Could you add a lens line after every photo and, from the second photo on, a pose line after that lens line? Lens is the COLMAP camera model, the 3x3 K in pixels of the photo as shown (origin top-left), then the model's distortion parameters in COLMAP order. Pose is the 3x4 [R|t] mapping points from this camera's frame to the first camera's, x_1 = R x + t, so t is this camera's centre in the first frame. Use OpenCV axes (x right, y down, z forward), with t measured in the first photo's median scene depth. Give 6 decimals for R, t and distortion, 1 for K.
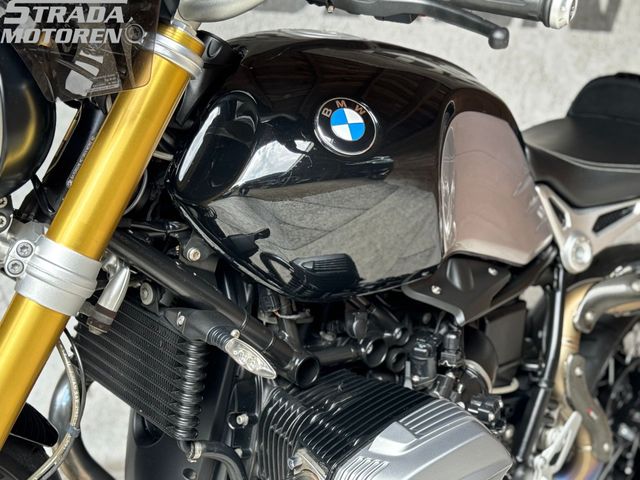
lens RADIAL K [[960.3, 0, 320.0], [0, 960.3, 240.0], [0, 0, 1]] dist [0.127805, 0.033536]
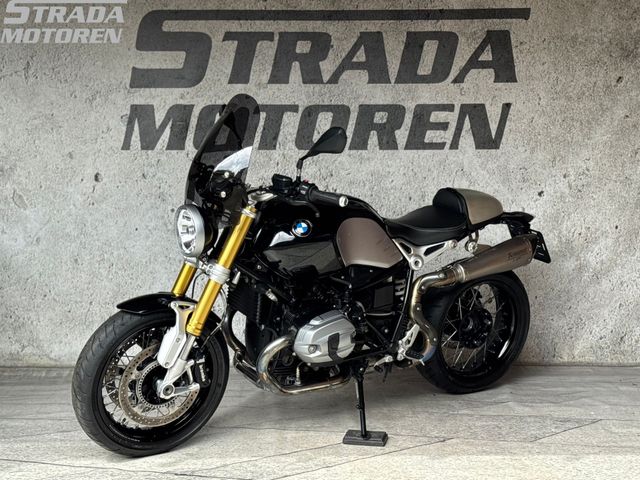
lens RADIAL K [[960.3, 0, 320.0], [0, 960.3, 240.0], [0, 0, 1]] dist [0.127805, 0.033536]
pose [[0.981115, -0.026127, -0.191653, 0.640792], [0.024231, 0.999632, -0.012233, -0.029813], [0.191902, 0.007358, 0.981386, -1.994180]]
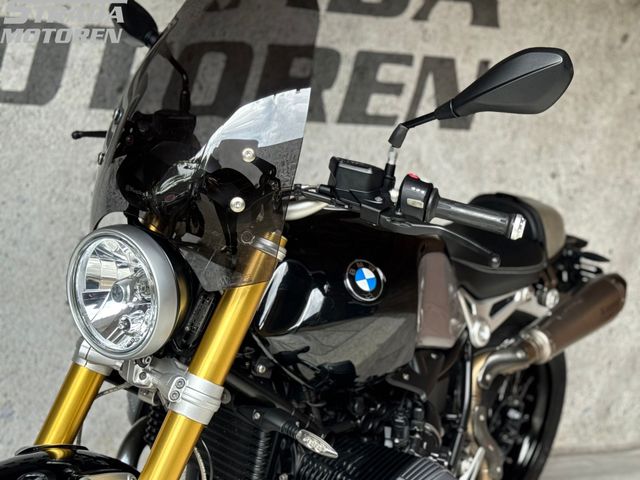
lens RADIAL K [[960.3, 0, 320.0], [0, 960.3, 240.0], [0, 0, 1]] dist [0.127805, 0.033536]
pose [[0.980145, -0.016438, 0.197598, -0.293406], [0.015169, 0.999853, 0.007934, -0.169744], [-0.197699, -0.004779, 0.980251, -0.396132]]
